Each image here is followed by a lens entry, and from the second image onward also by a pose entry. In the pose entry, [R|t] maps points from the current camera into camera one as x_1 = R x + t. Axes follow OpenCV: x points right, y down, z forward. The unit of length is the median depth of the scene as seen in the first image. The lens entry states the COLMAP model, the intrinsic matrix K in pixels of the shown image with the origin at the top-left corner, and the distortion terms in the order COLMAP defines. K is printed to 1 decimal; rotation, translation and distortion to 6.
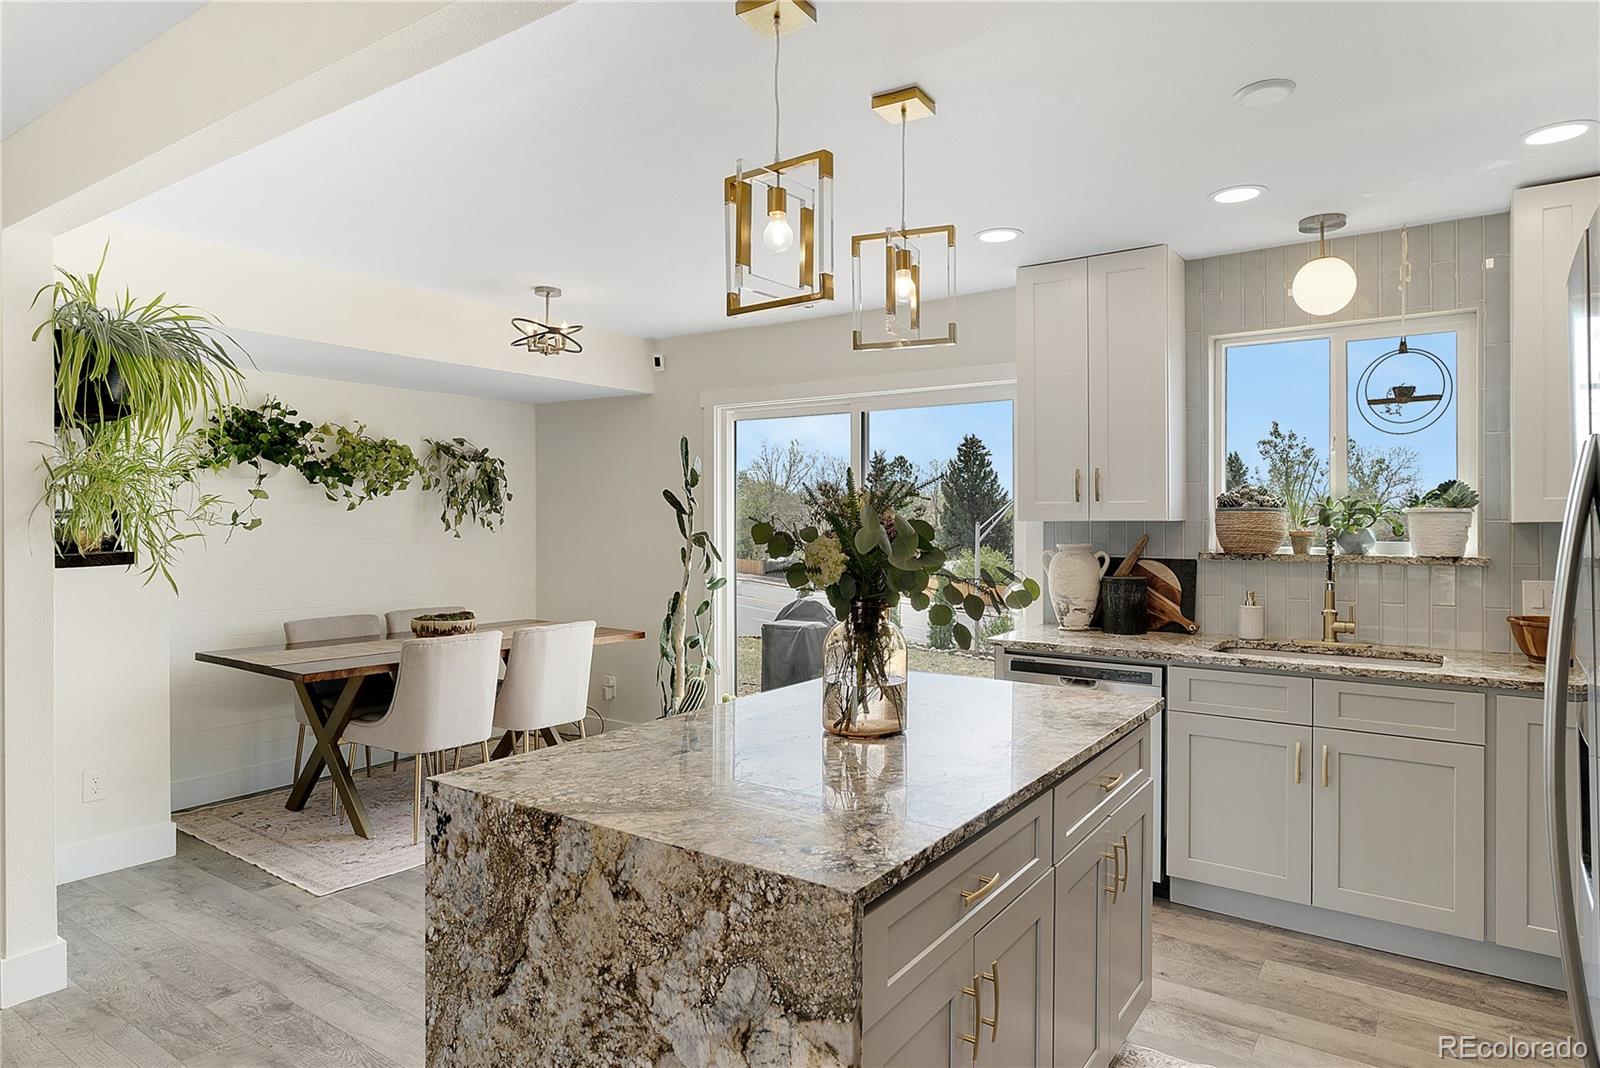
lens RADIAL K [[953.4, 0, 788.6], [0, 953.4, 525.8], [0, 0, 1]] dist [0.000293, 0.000099]
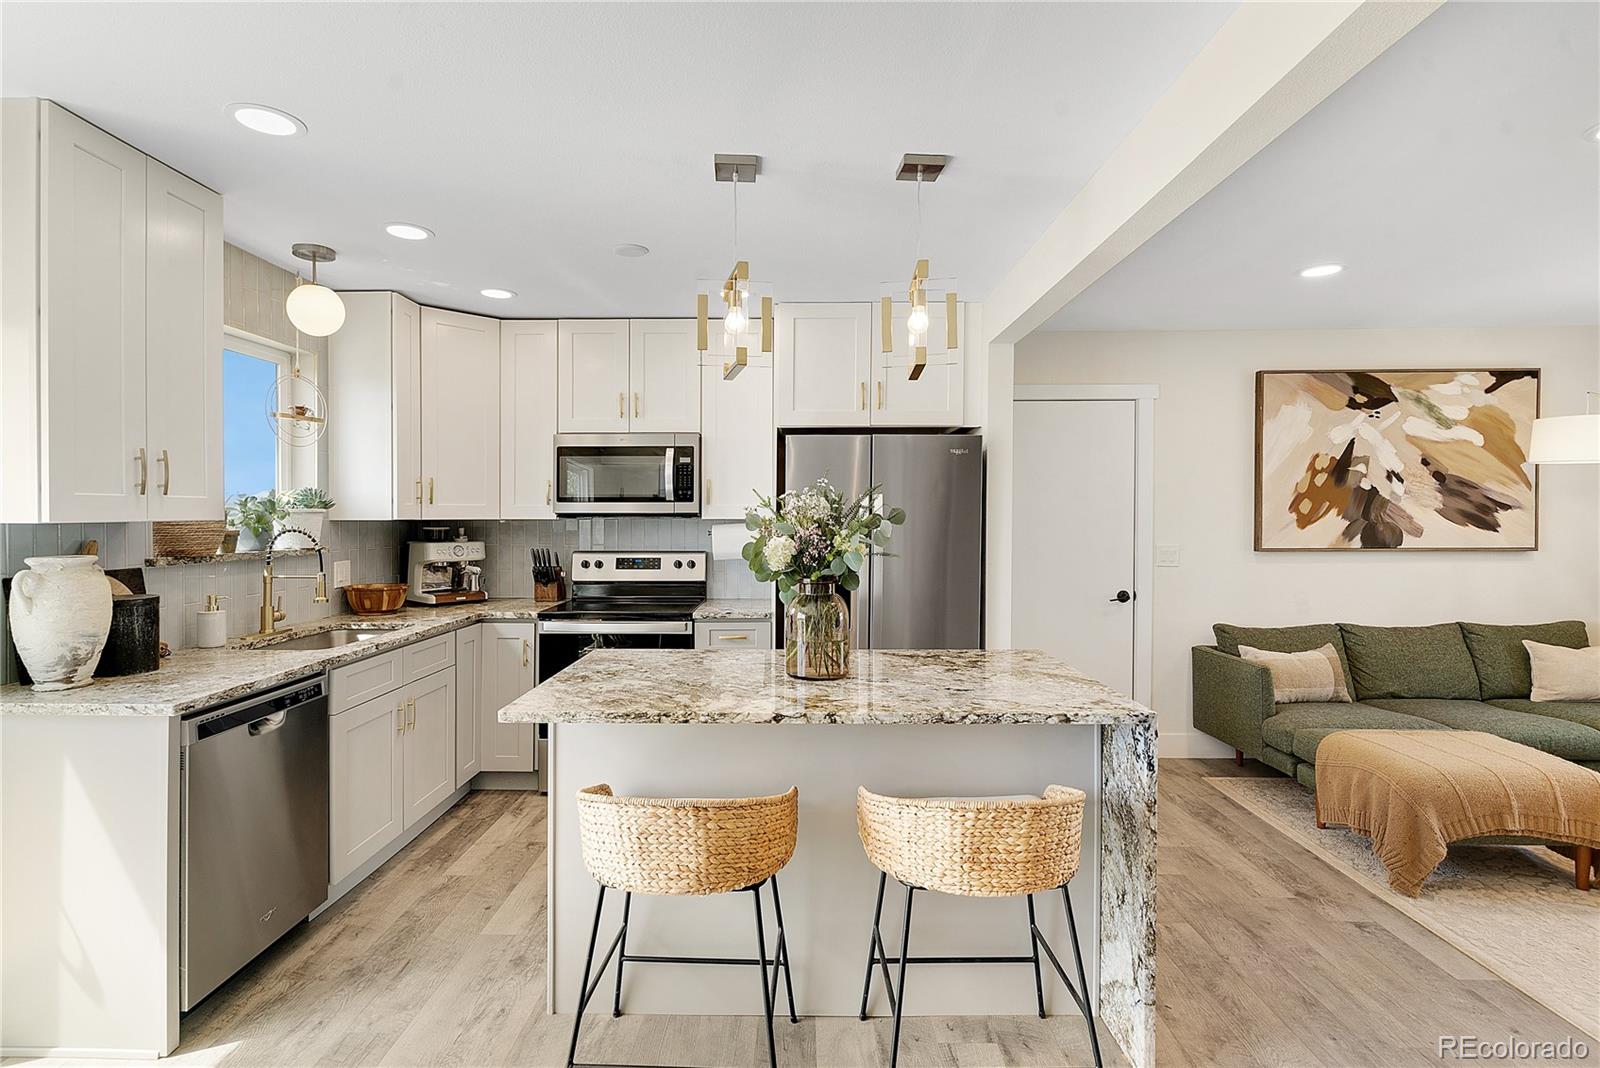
lens RADIAL K [[763.4, 0, 792.1], [0, 763.4, 527.1], [0, 0, 1]] dist [0.000738, -0.000026]
pose [[-0.568045, -0.010377, 0.822932, -0.720108], [0.008744, 0.999788, 0.018644, -0.011868], [-0.822951, 0.017787, -0.567834, 1.509727]]
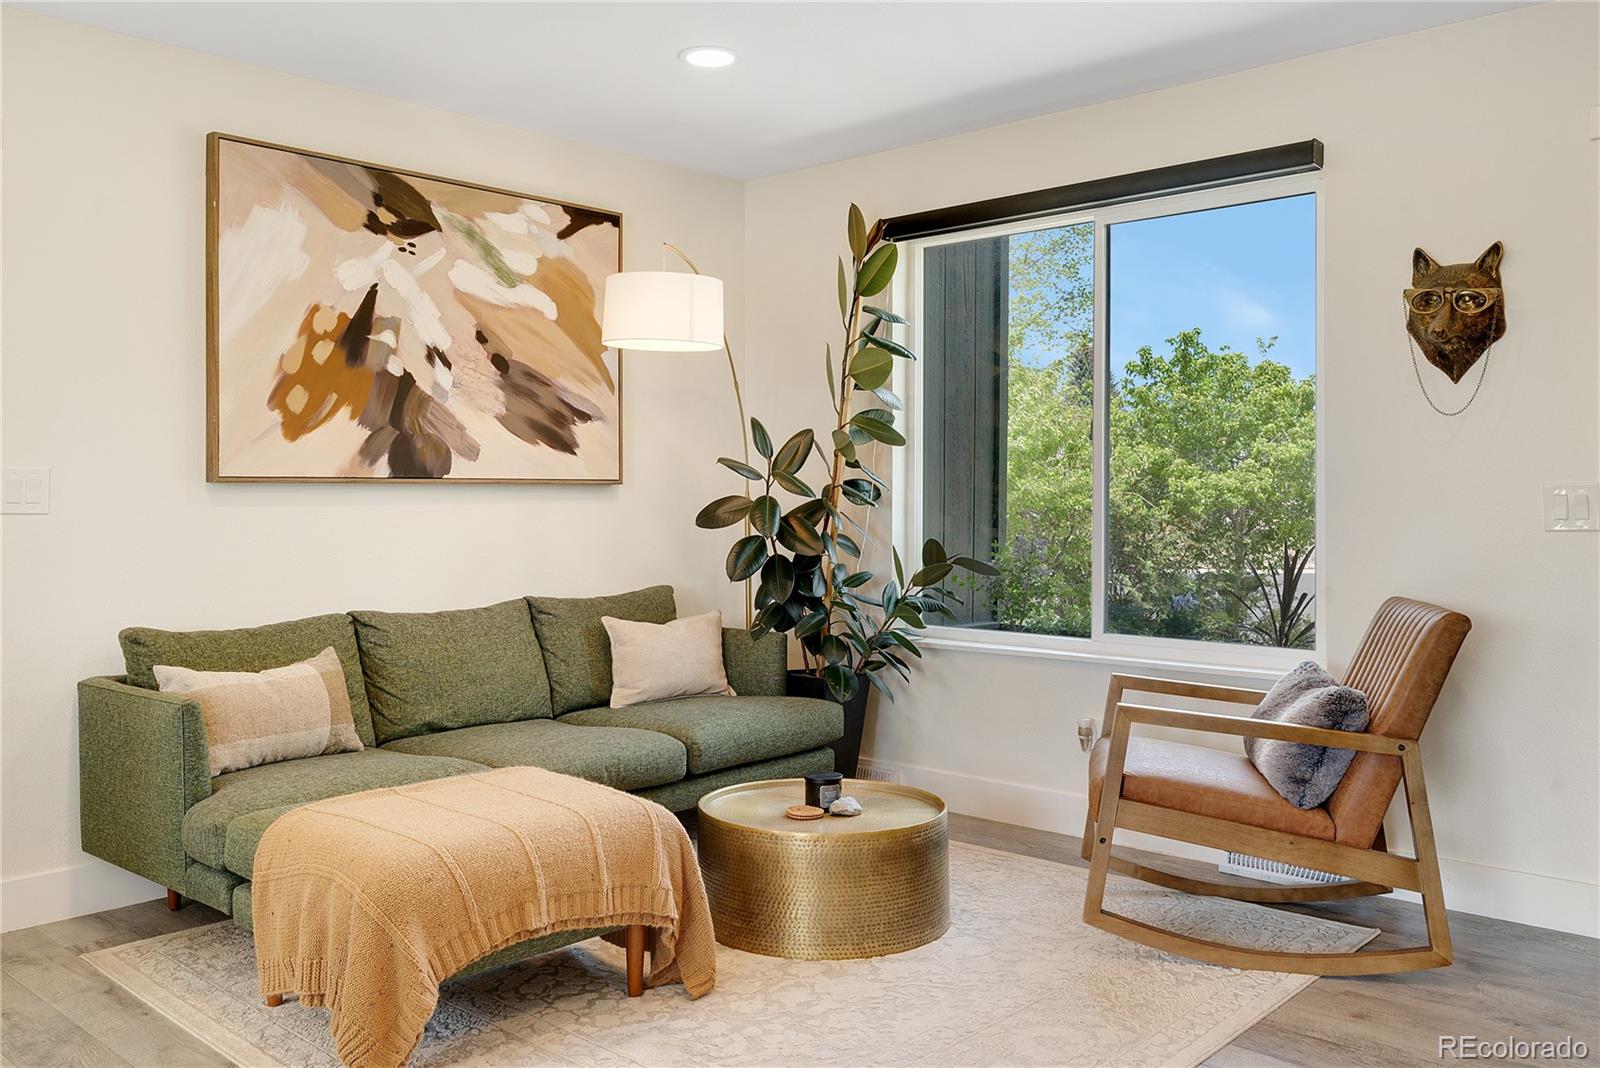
lens RADIAL K [[1296.9, 0, 763.8], [0, 1296.9, 490.8], [0, 0, 1]] dist [-0.003151, -0.002994]
pose [[-0.990434, 0.003072, 0.137953, -0.742911], [0.003641, 0.999986, 0.003874, 0.098459], [-0.137939, 0.004339, -0.990431, 1.033867]]
